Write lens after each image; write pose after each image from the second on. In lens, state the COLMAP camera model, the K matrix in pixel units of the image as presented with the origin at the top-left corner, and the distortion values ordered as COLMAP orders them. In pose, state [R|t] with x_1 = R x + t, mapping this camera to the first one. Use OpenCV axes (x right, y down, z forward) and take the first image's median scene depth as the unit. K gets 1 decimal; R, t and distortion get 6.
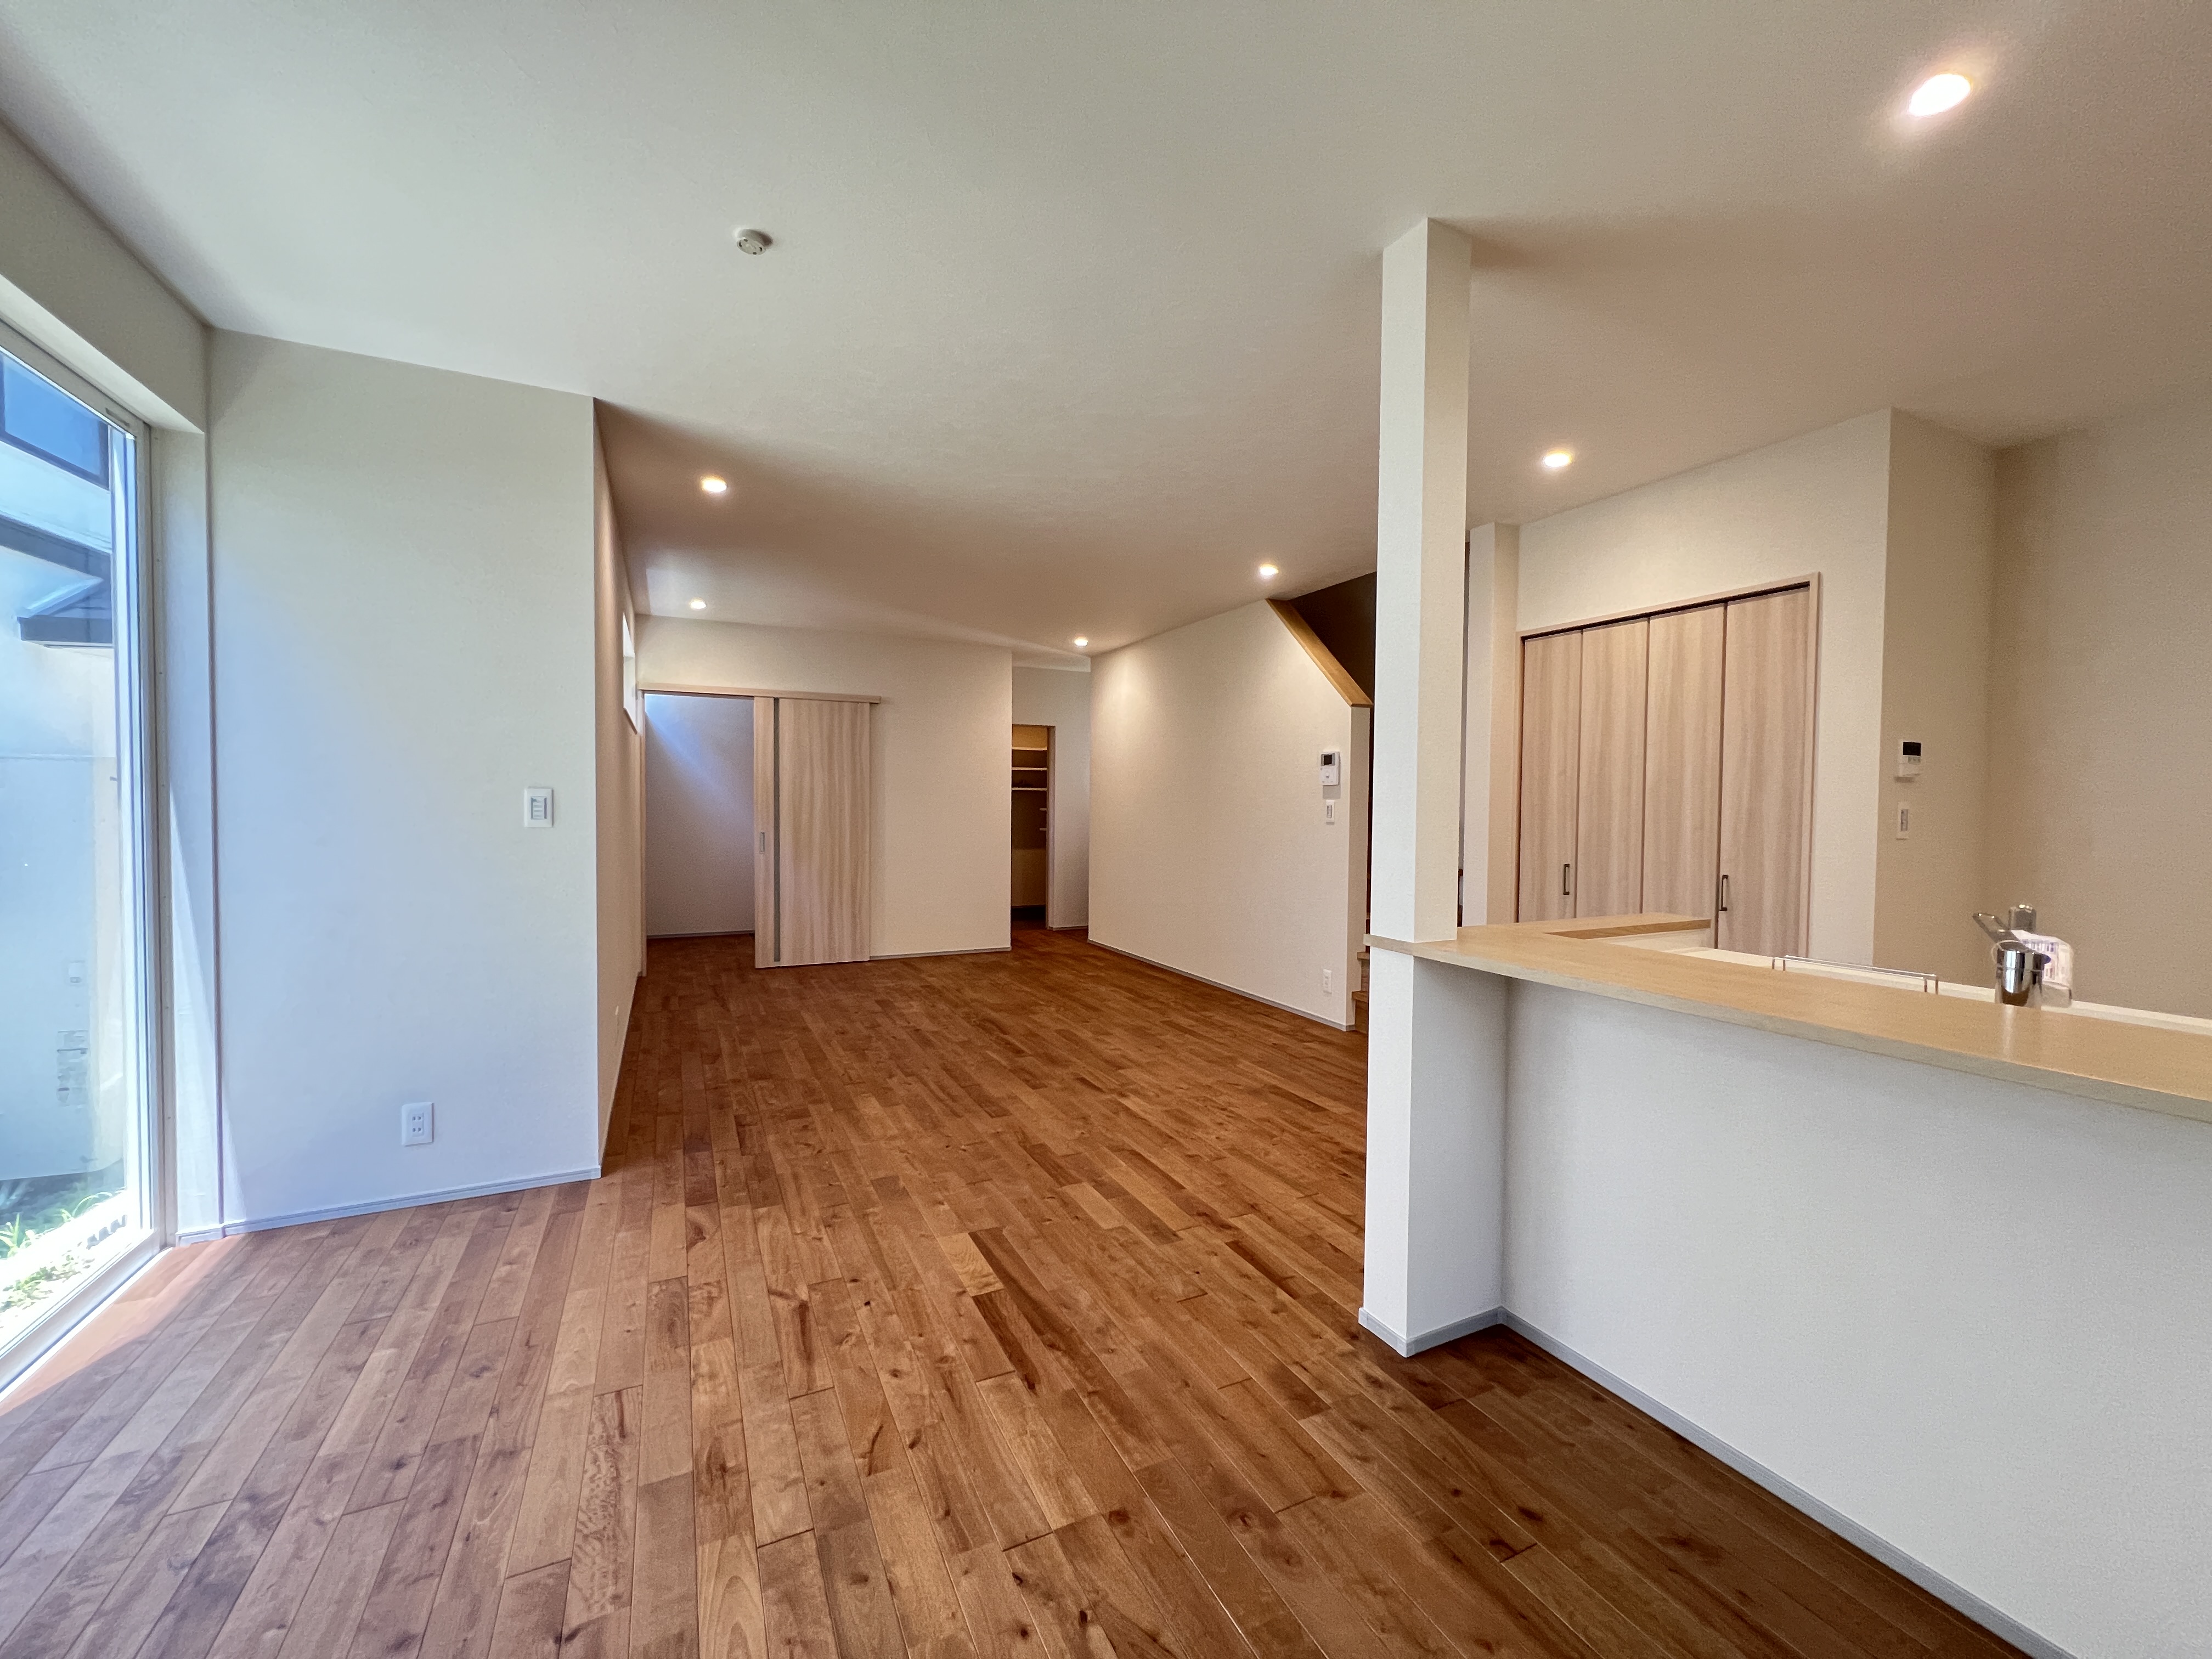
lens RADIAL K [[886.4, 0, 1109.1], [0, 886.4, 826.9], [0, 0, 1]] dist [-0.000222, 0.000625]
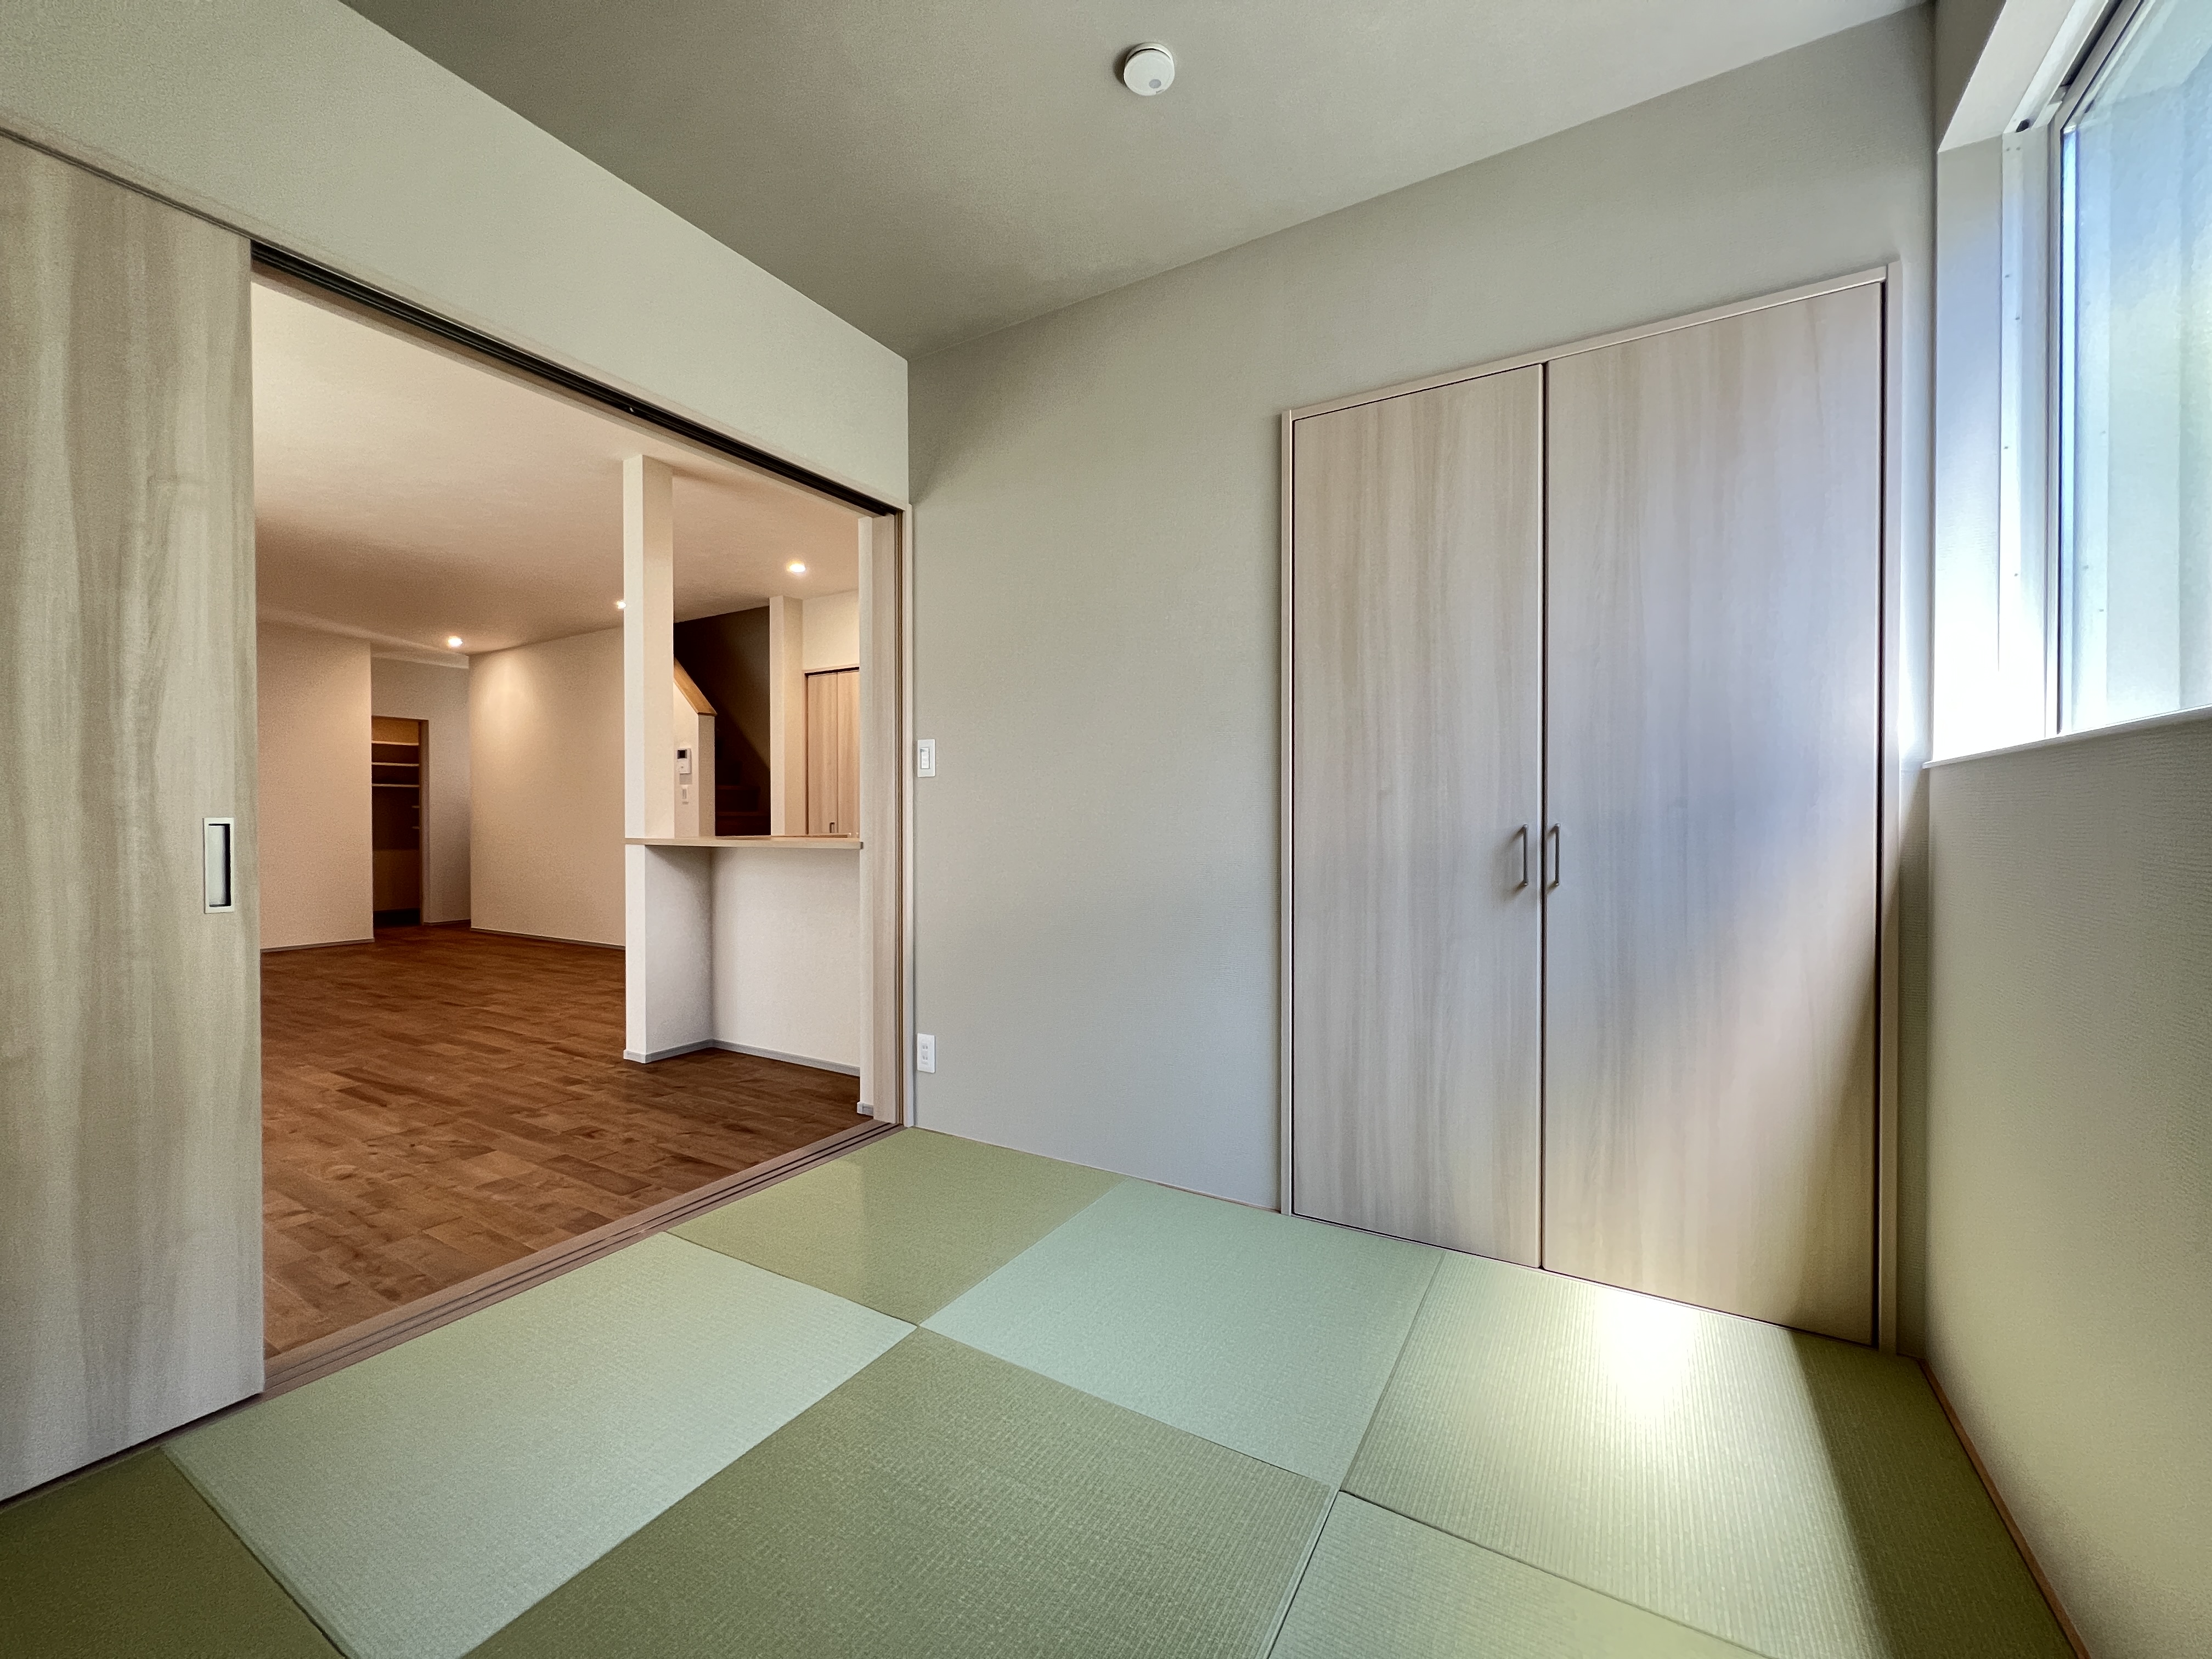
lens RADIAL K [[886.4, 0, 1109.1], [0, 886.4, 826.9], [0, 0, 1]] dist [-0.000222, 0.000625]
pose [[0.836616, -0.016783, 0.547533, 0.071501], [0.025823, 0.999628, -0.008815, 0.075334], [-0.547181, 0.021514, 0.836738, -0.553767]]
